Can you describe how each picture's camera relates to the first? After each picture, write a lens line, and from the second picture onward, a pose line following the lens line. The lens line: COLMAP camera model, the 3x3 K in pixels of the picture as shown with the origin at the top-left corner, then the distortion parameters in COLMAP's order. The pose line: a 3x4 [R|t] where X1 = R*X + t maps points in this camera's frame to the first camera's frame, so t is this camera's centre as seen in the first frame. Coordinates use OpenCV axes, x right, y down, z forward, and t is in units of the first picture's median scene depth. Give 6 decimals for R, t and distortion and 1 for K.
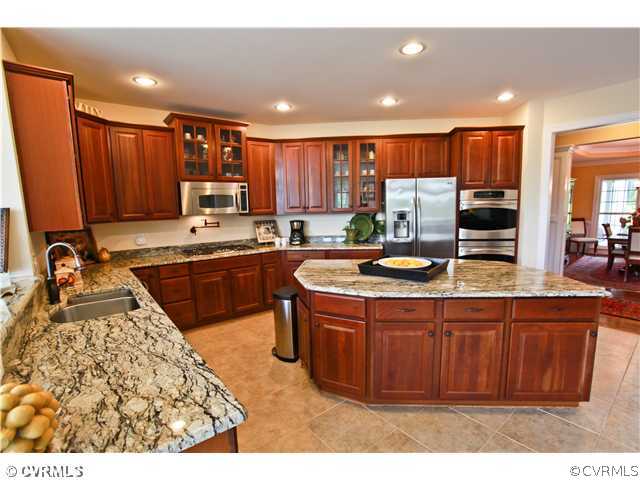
lens RADIAL K [[311.4, 0, 329.3], [0, 311.4, 246.3], [0, 0, 1]] dist [-0.070212, 0.031037]
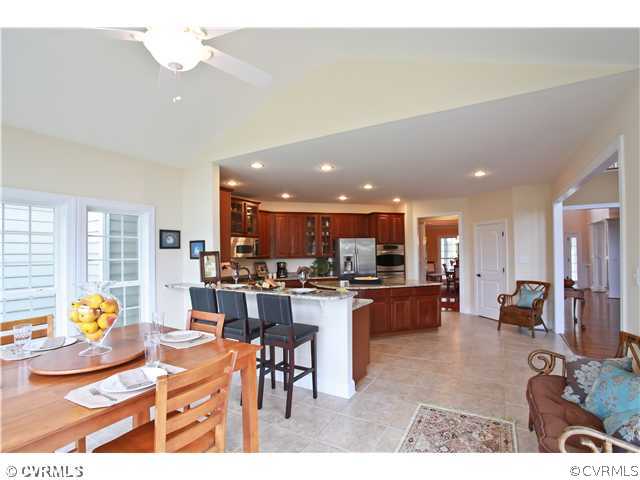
lens RADIAL K [[311.4, 0, 329.3], [0, 311.4, 246.3], [0, 0, 1]] dist [-0.070212, 0.031037]
pose [[0.930579, 0.016167, 0.365735, -0.518680], [0.040975, 0.988148, -0.147938, 0.090523], [-0.363792, 0.152654, 0.918886, -0.612518]]
